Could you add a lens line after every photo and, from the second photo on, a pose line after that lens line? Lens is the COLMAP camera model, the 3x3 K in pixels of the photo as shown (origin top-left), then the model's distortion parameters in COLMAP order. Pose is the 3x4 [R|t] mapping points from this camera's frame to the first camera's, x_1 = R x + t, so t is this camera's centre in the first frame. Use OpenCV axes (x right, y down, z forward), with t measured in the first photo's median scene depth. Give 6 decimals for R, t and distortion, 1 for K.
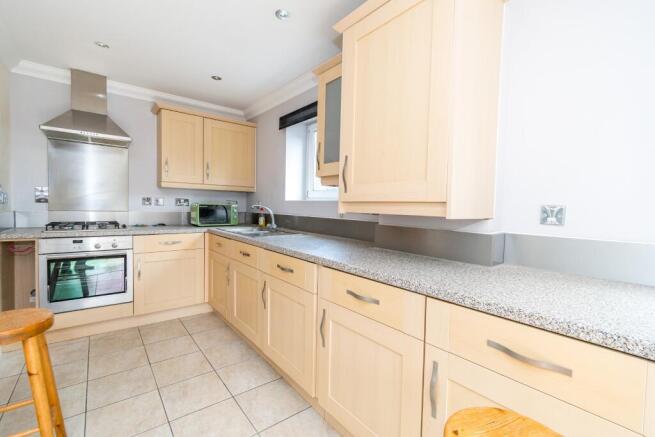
lens RADIAL K [[287.7, 0, 327.5], [0, 287.7, 218.5], [0, 0, 1]] dist [0.002610, -0.000323]
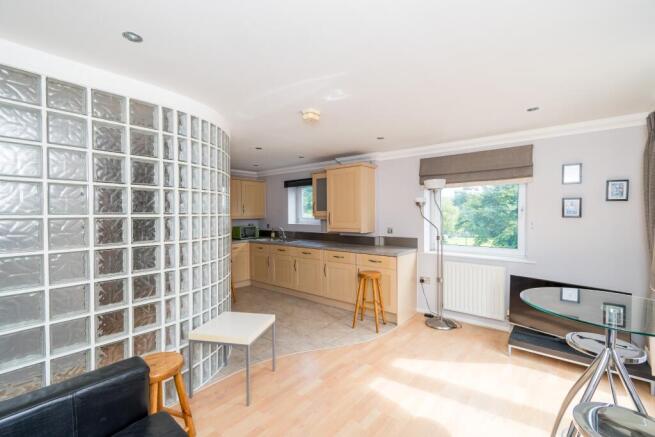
lens RADIAL K [[287.7, 0, 327.5], [0, 287.7, 218.5], [0, 0, 1]] dist [0.002610, -0.000323]
pose [[0.979675, -0.027650, 0.198678, -0.292844], [0.034357, 0.998947, -0.030391, -0.034385], [-0.197629, 0.036599, 0.979593, -1.013821]]
